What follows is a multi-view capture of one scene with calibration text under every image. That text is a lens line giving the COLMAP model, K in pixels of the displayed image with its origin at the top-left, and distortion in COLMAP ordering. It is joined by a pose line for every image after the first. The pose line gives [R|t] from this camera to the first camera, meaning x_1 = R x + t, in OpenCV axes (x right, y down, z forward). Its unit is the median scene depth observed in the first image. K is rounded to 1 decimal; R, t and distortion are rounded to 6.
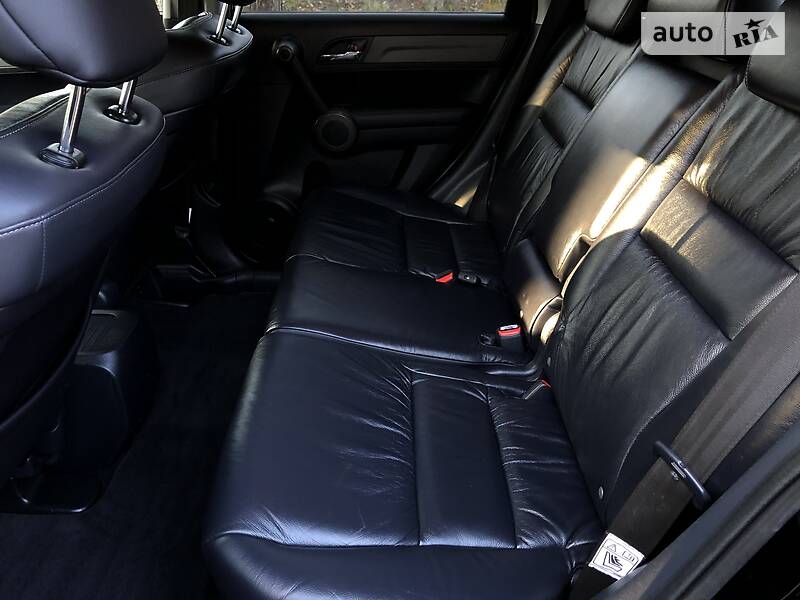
lens RADIAL K [[653.0, 0, 400.0], [0, 653.0, 300.0], [0, 0, 1]] dist [0.122328, -0.171590]
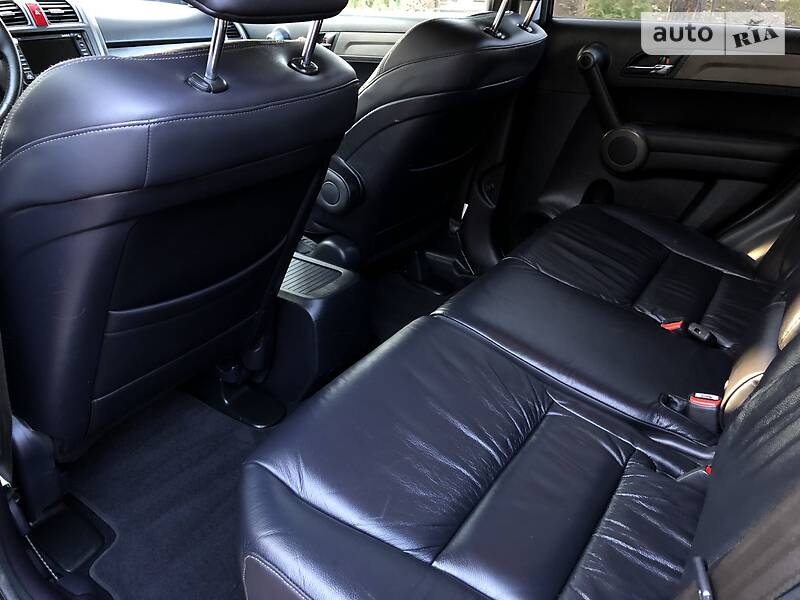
lens RADIAL K [[653.0, 0, 400.0], [0, 653.0, 300.0], [0, 0, 1]] dist [0.122328, -0.171590]
pose [[0.836547, 0.256131, -0.484342, 0.174185], [-0.277571, 0.960285, 0.028404, 0.007816], [0.472381, 0.110678, 0.874418, 0.083972]]
